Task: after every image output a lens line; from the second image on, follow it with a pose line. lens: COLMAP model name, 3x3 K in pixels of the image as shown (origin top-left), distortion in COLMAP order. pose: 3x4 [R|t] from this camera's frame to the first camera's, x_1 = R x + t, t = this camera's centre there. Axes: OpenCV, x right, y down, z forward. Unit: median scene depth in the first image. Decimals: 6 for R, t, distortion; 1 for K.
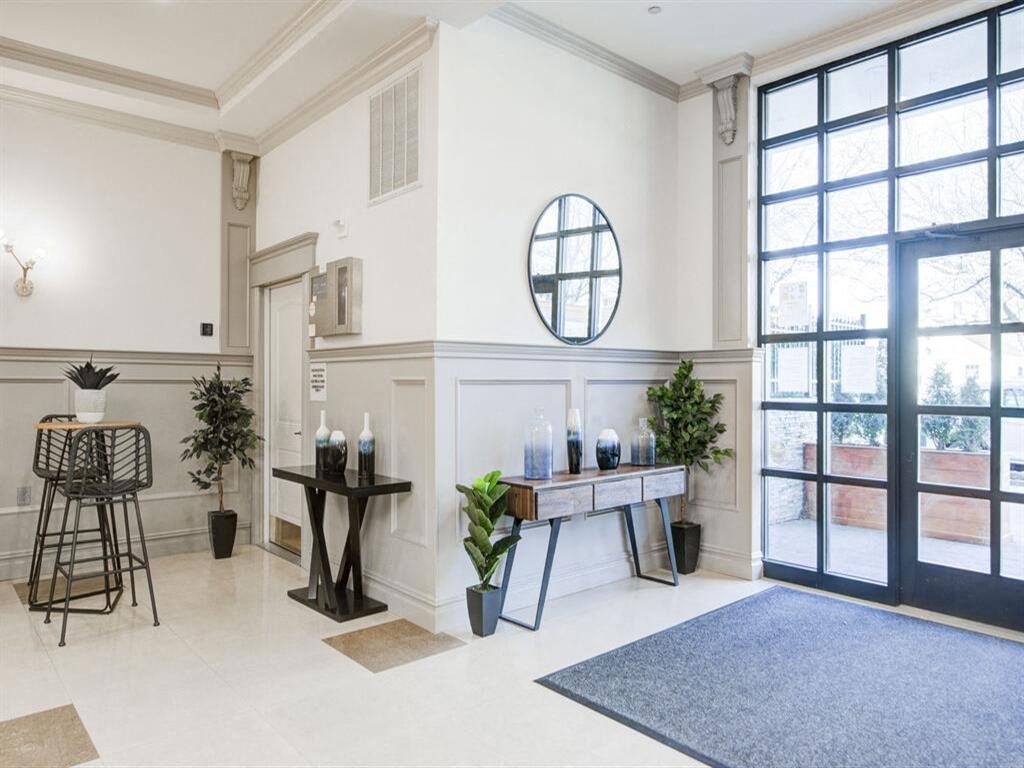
lens RADIAL K [[685.6, 0, 512.3], [0, 685.6, 382.1], [0, 0, 1]] dist [0.030949, 0.001076]
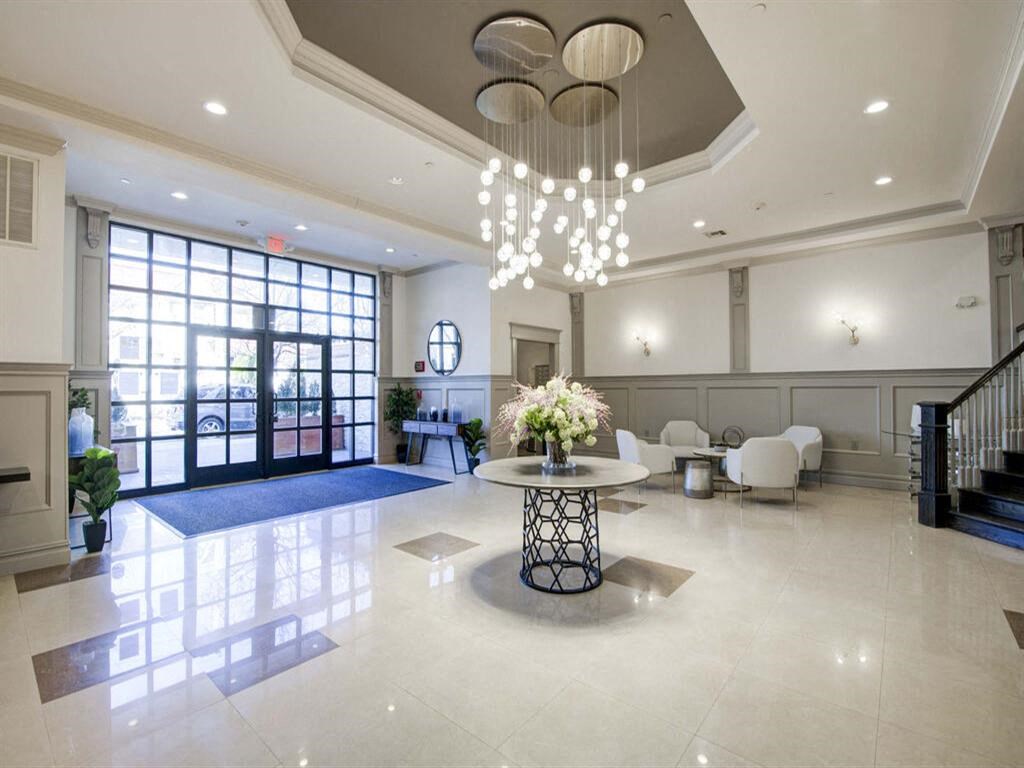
lens RADIAL K [[468.3, 0, 511.1], [0, 468.3, 387.8], [0, 0, 1]] dist [-0.003345, -0.000285]
pose [[-0.143632, -0.002241, 0.989629, -1.102758], [0.001103, 0.999996, 0.002424, -0.008988], [-0.989631, 0.001440, -0.143629, 0.185348]]
